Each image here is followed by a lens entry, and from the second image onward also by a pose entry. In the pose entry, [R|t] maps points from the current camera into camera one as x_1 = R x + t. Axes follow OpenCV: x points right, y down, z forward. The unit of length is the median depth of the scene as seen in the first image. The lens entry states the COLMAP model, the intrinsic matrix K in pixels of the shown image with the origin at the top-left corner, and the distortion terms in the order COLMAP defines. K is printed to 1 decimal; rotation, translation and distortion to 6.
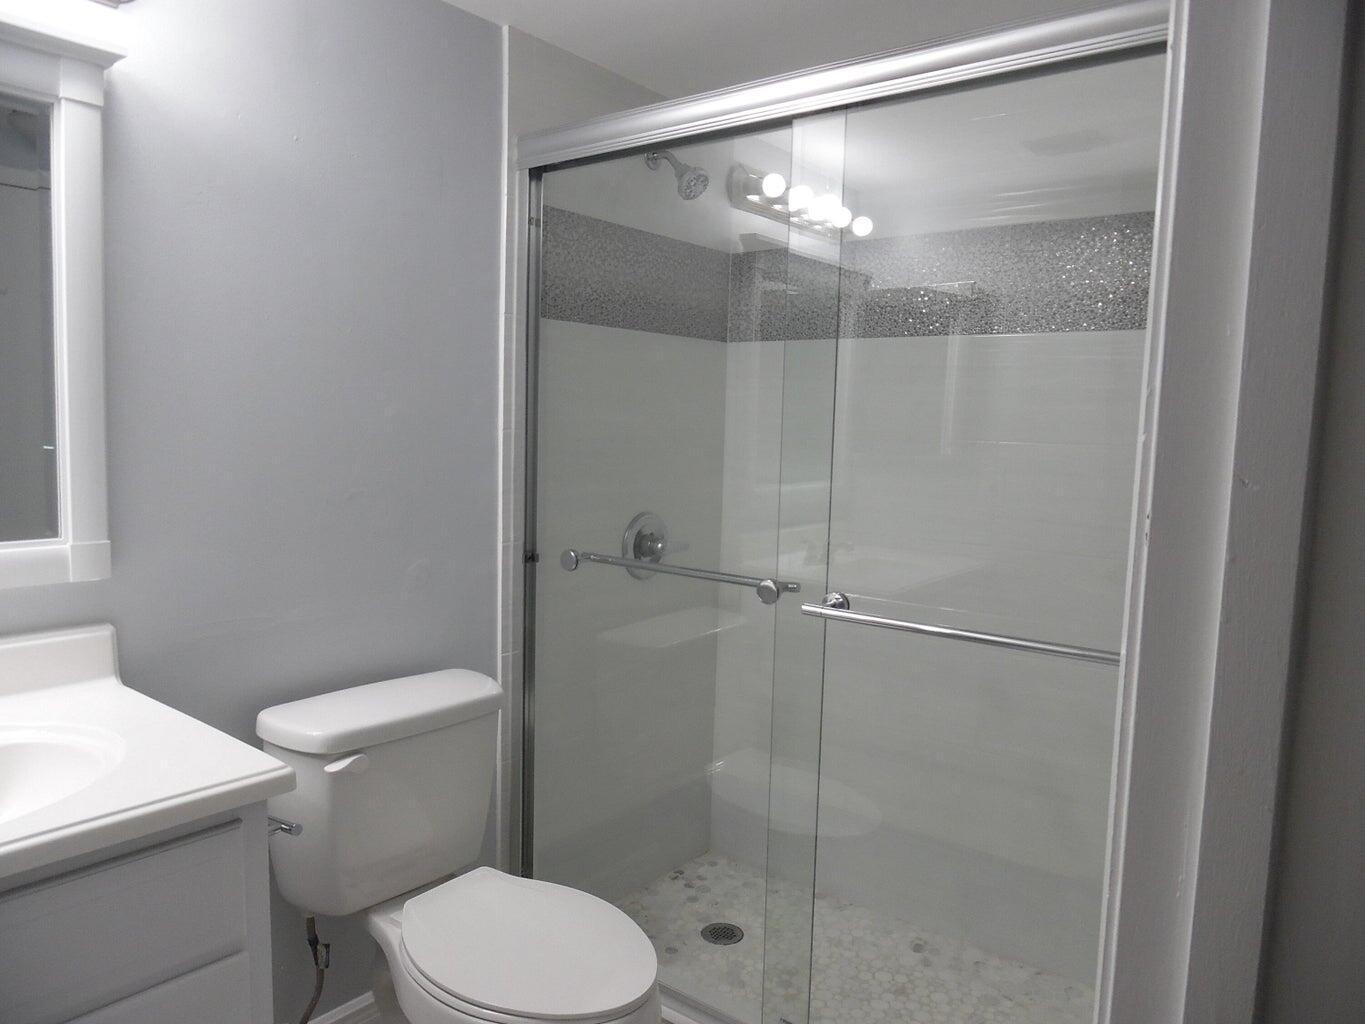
lens RADIAL K [[965.0, 0, 682.5], [0, 965.0, 512.0], [0, 0, 1]] dist [-0.013875, -0.005363]
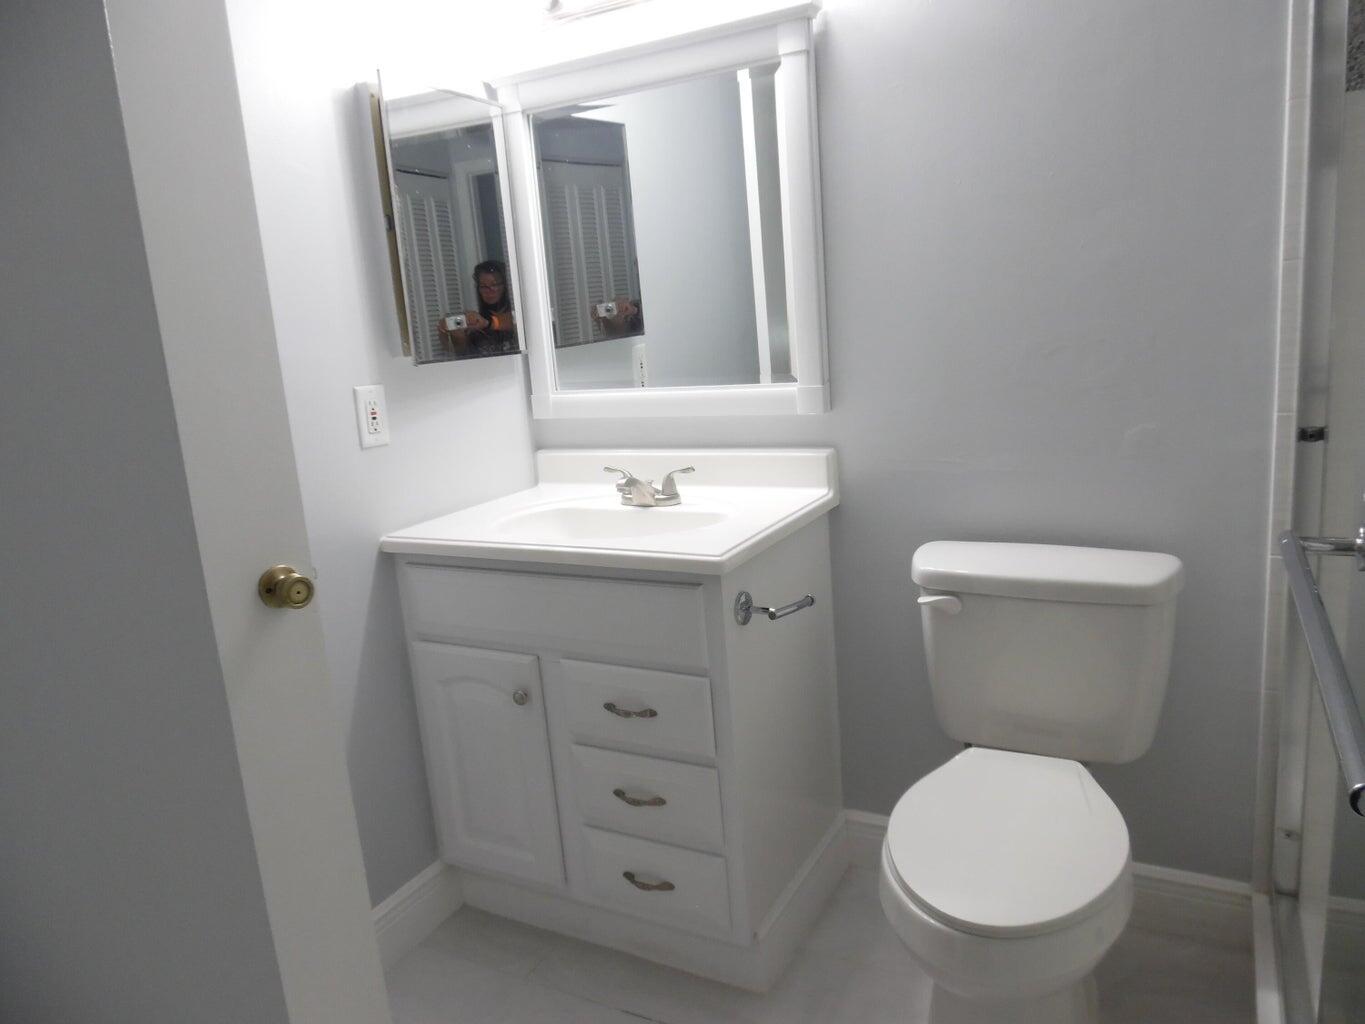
lens RADIAL K [[965.0, 0, 682.5], [0, 965.0, 512.0], [0, 0, 1]] dist [-0.013875, -0.005363]
pose [[0.168110, 0.159987, -0.972699, 0.487116], [-0.010216, 0.986972, 0.160569, -0.007278], [0.985715, -0.017056, 0.167554, 0.399144]]
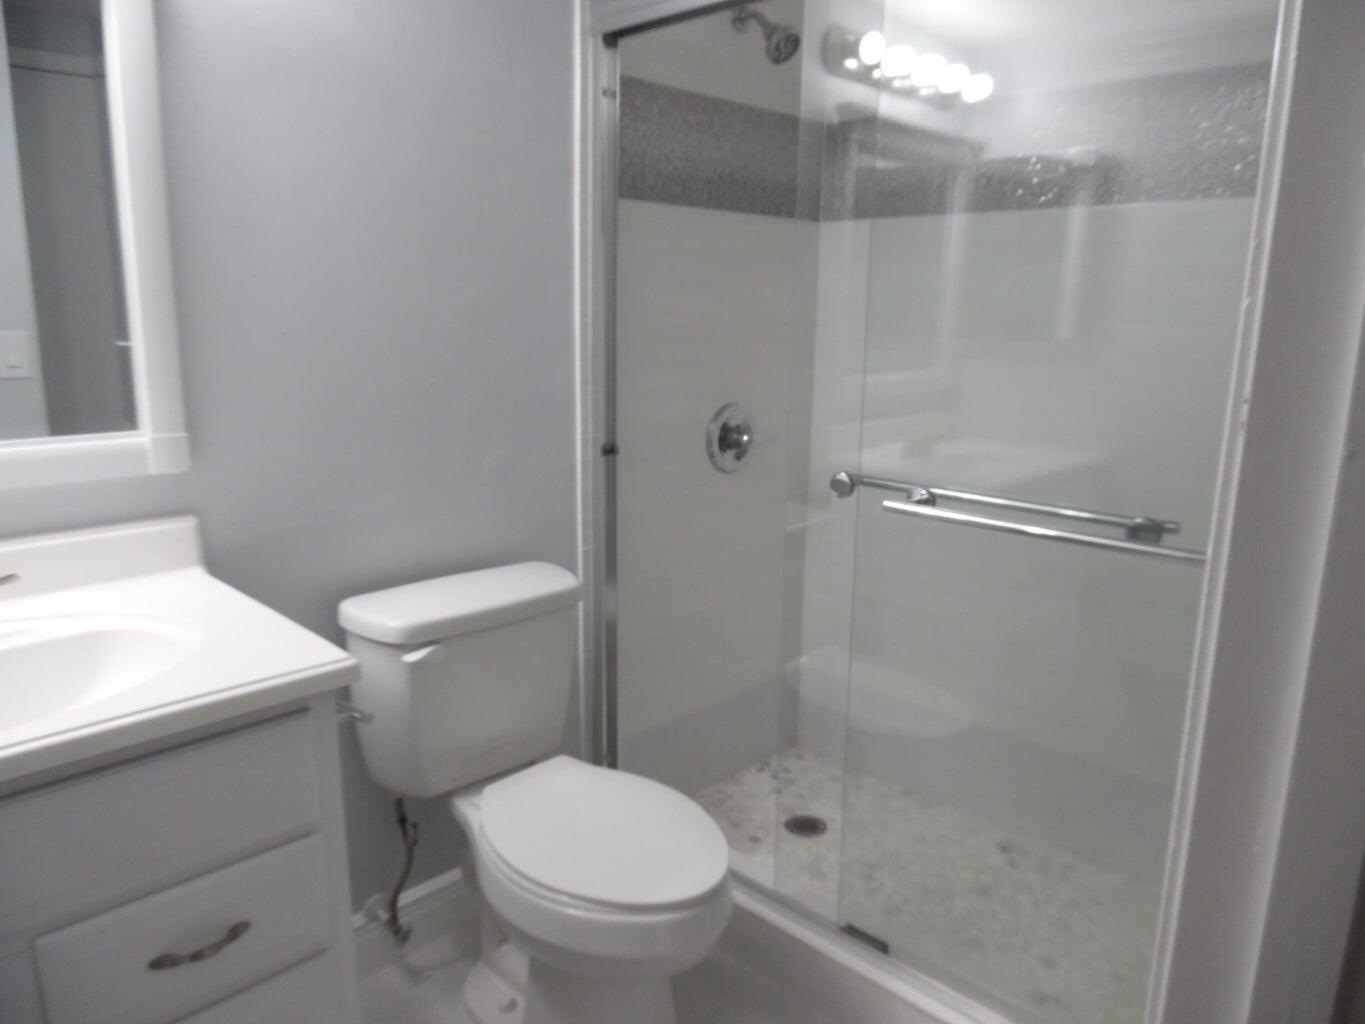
lens RADIAL K [[965.0, 0, 682.5], [0, 965.0, 512.0], [0, 0, 1]] dist [-0.013875, -0.005363]
pose [[0.994025, 0.008472, -0.108828, 0.023083], [0.003655, 0.993841, 0.110753, 0.001369], [0.109096, -0.110489, 0.987872, 0.033296]]
